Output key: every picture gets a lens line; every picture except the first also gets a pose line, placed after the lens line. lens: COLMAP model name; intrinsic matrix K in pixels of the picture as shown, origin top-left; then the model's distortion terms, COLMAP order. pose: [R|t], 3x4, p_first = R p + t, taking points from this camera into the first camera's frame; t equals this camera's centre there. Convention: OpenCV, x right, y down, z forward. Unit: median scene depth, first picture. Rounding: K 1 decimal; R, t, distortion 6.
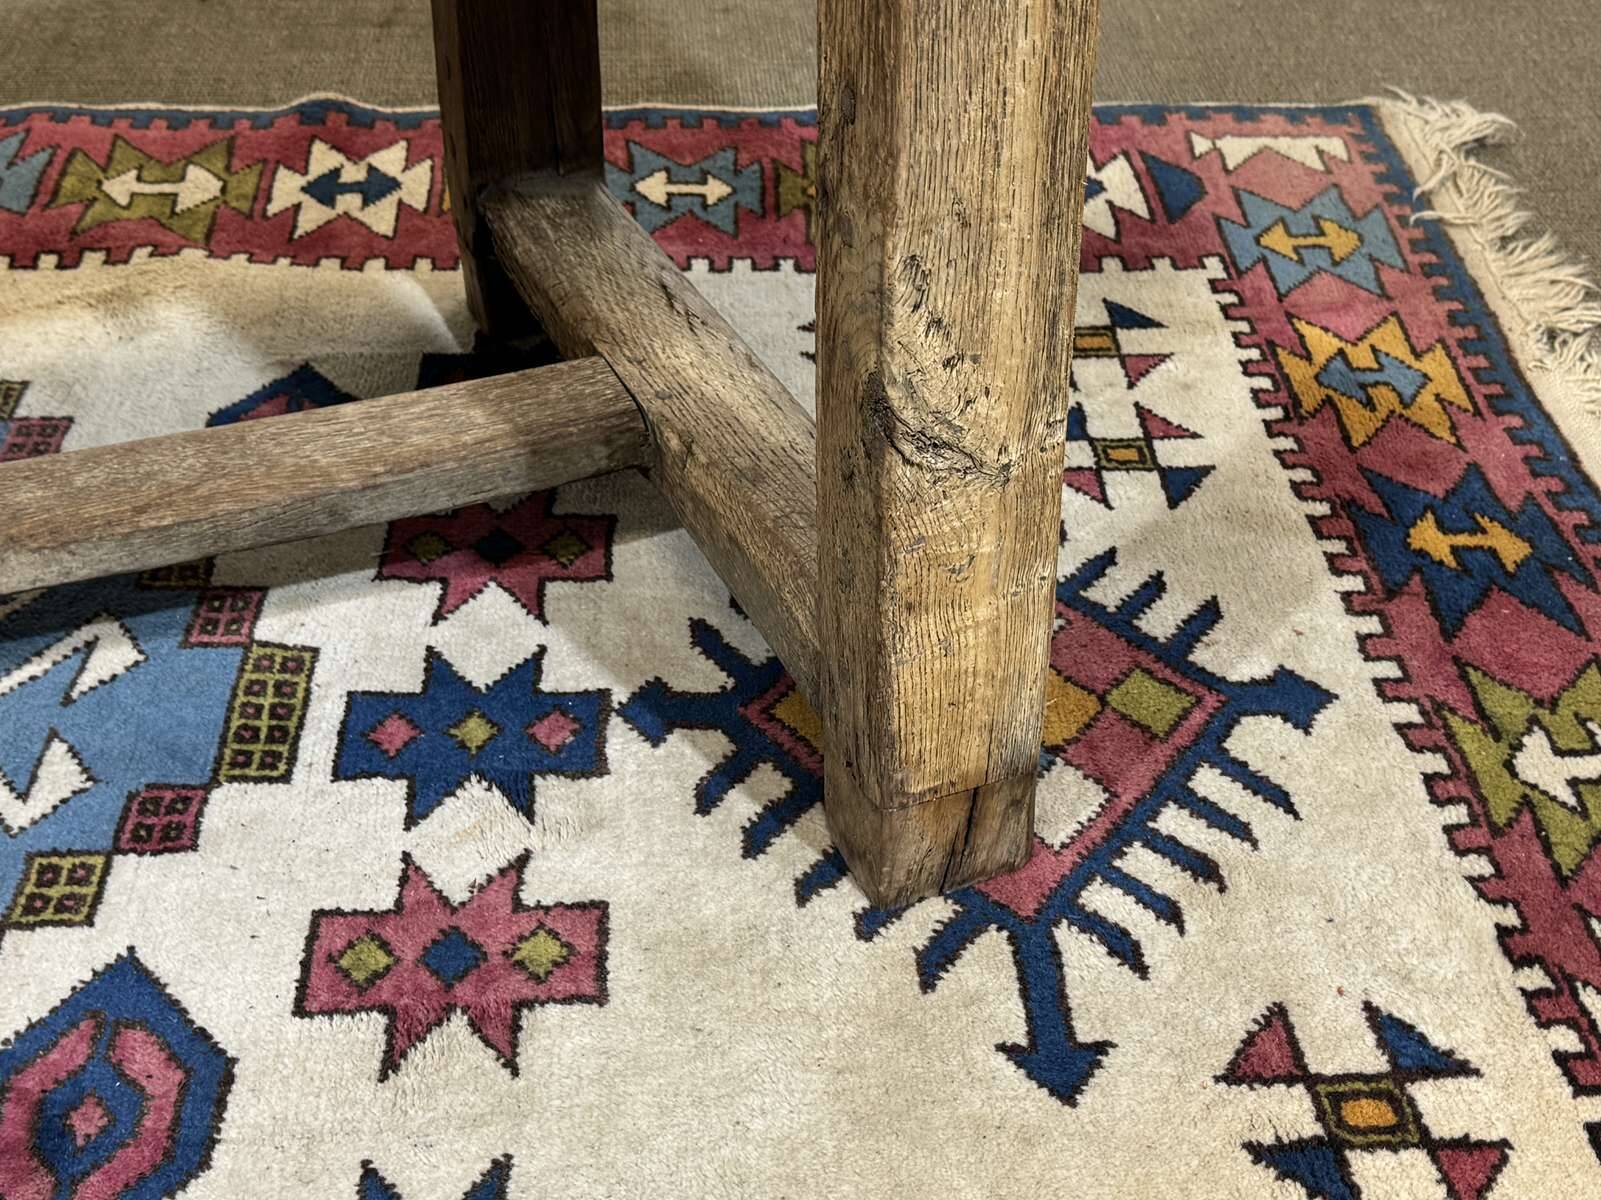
lens RADIAL K [[2215.1, 0, 806.9], [0, 2215.1, 601.0], [0, 0, 1]] dist [0.123356, -0.113807]
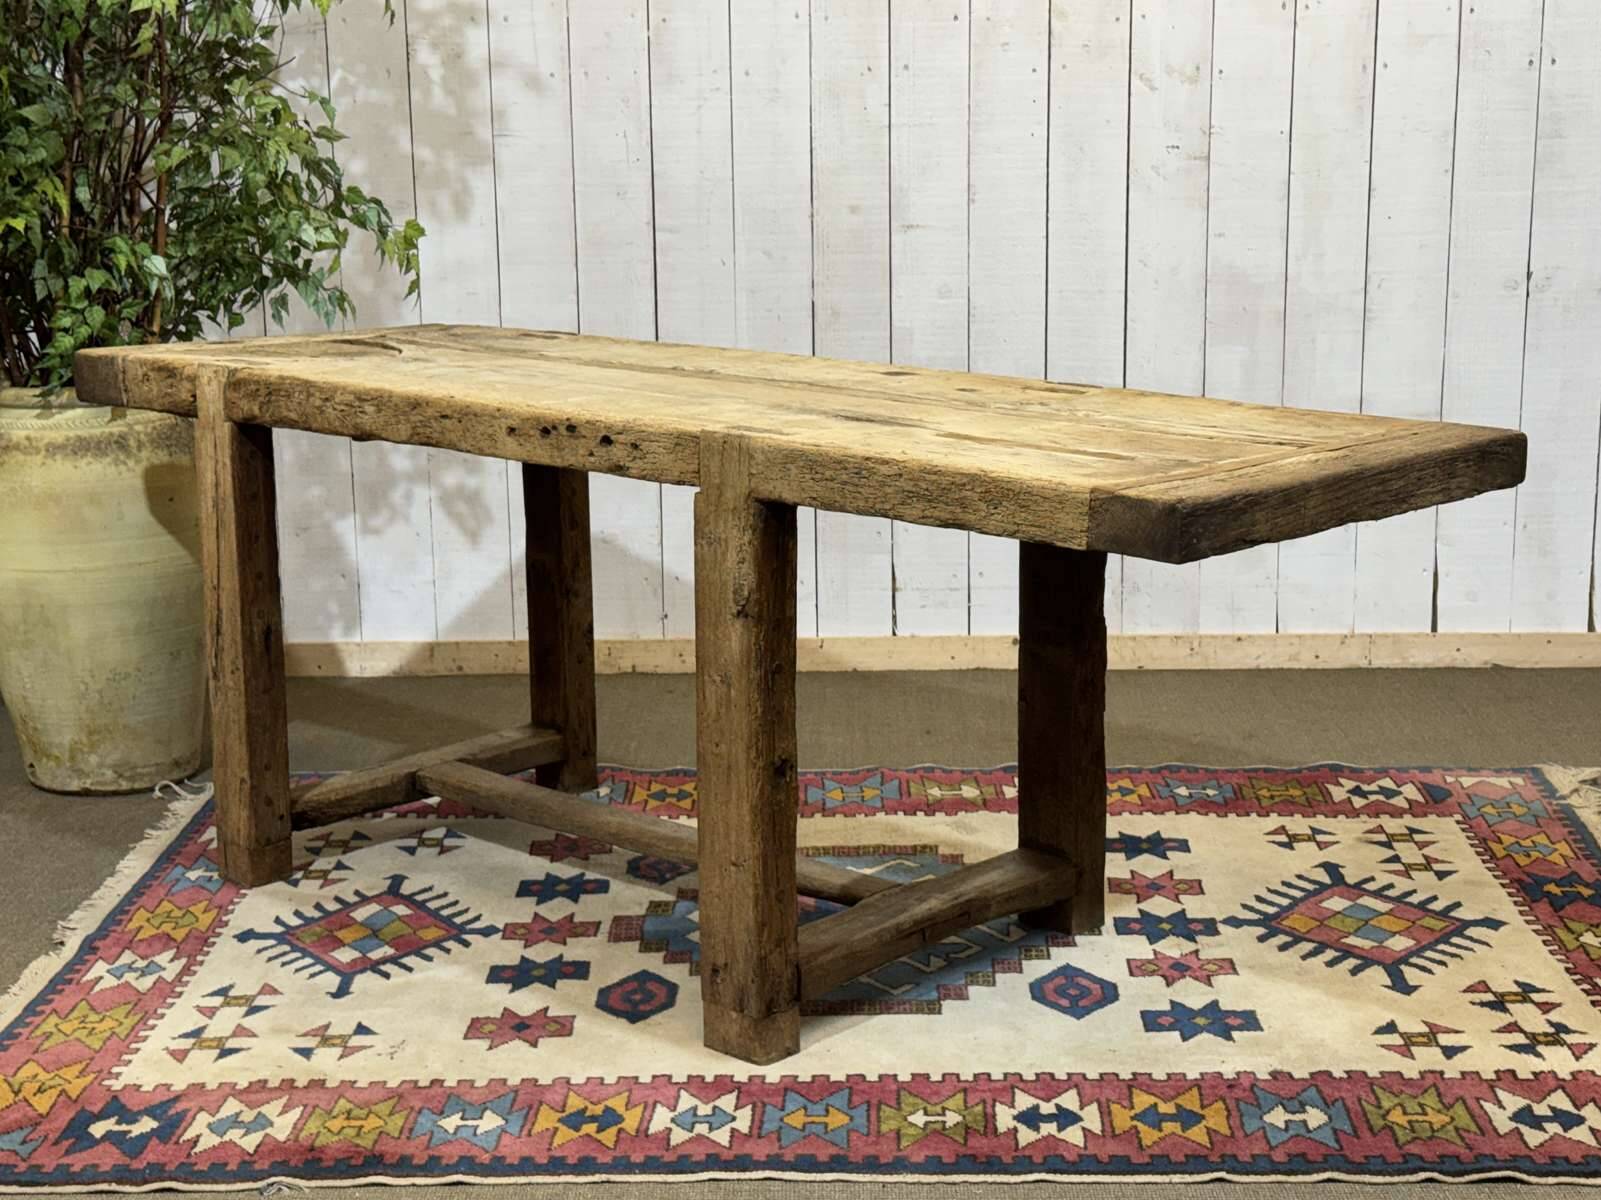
lens RADIAL K [[2582.3, 0, 803.7], [0, 2582.3, 603.8], [0, 0, 1]] dist [0.161025, -0.199718]
pose [[0.995340, -0.013423, -0.095491, -0.219790], [-0.025741, 0.917349, -0.397251, 0.740754], [0.092930, 0.397858, 0.912728, -1.565811]]
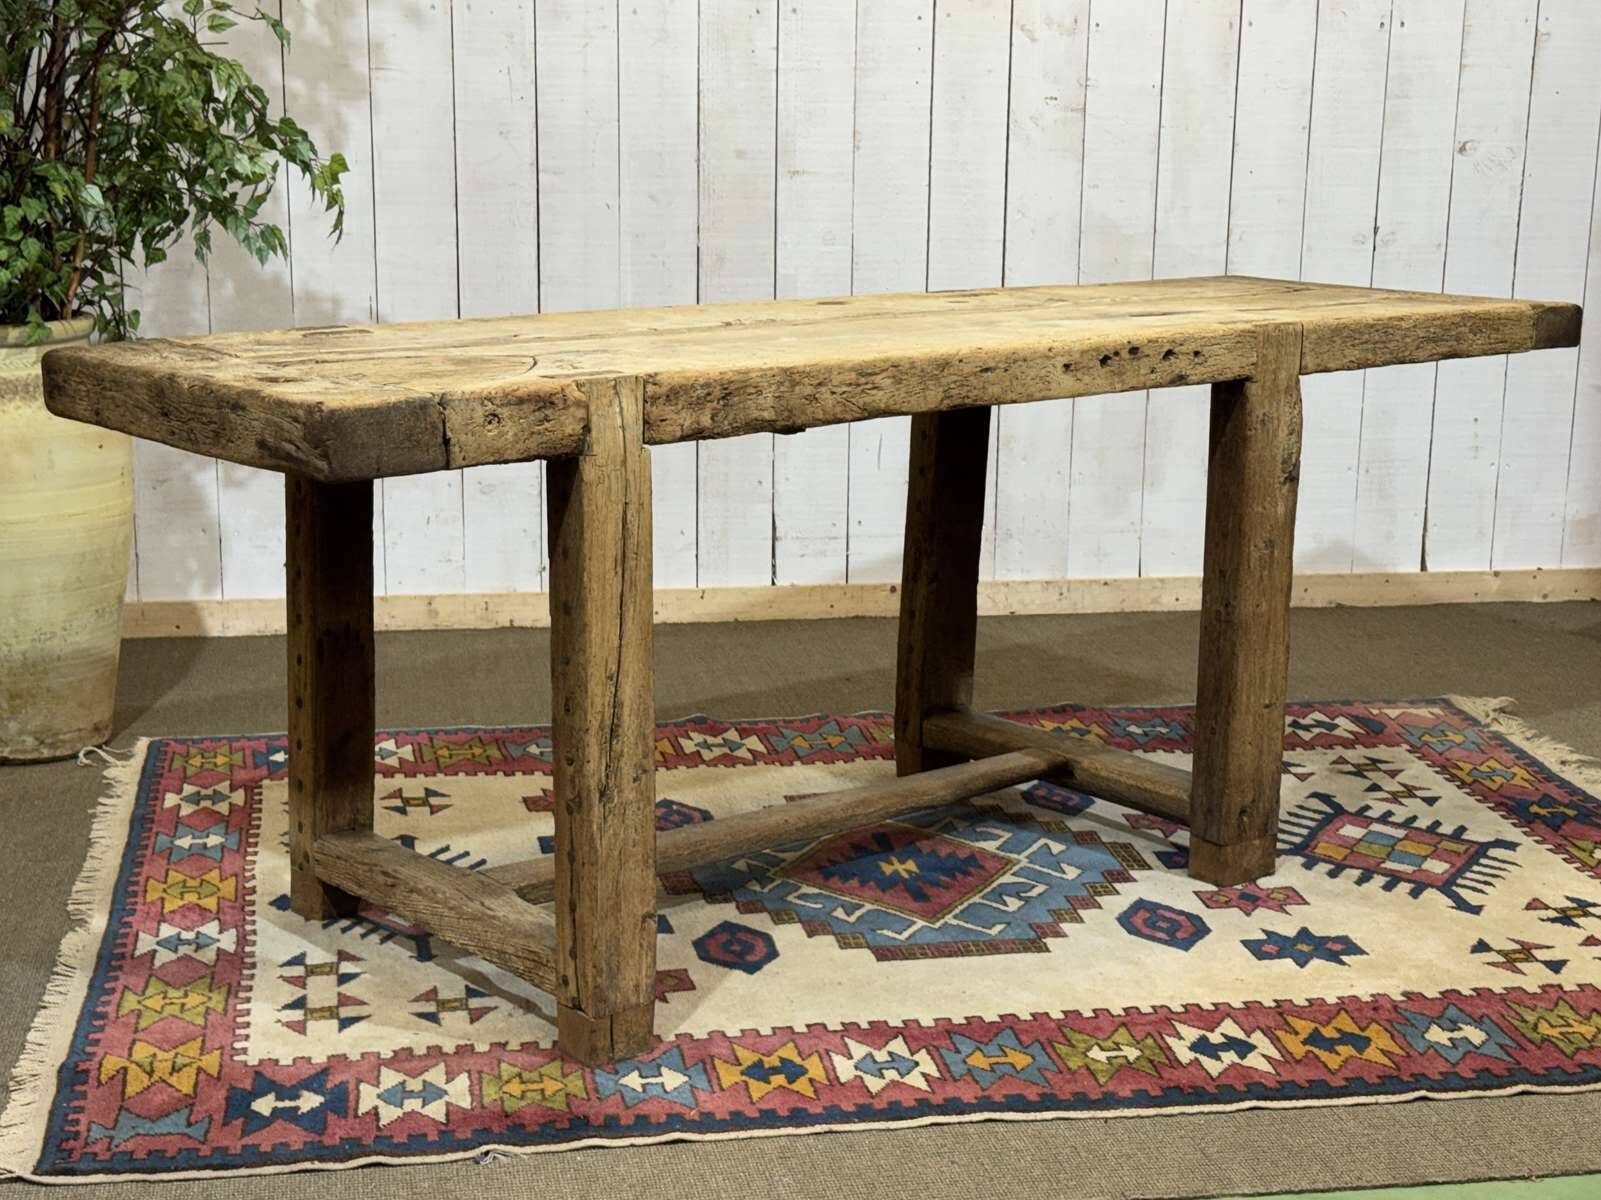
lens RADIAL K [[2557.6, 0, 799.6], [0, 2557.6, 606.7], [0, 0, 1]] dist [0.157503, -0.156251]
pose [[0.994484, -0.028499, 0.100946, -0.743440], [0.065000, 0.922768, -0.379835, 0.727148], [-0.082325, 0.384301, 0.919530, -1.508811]]
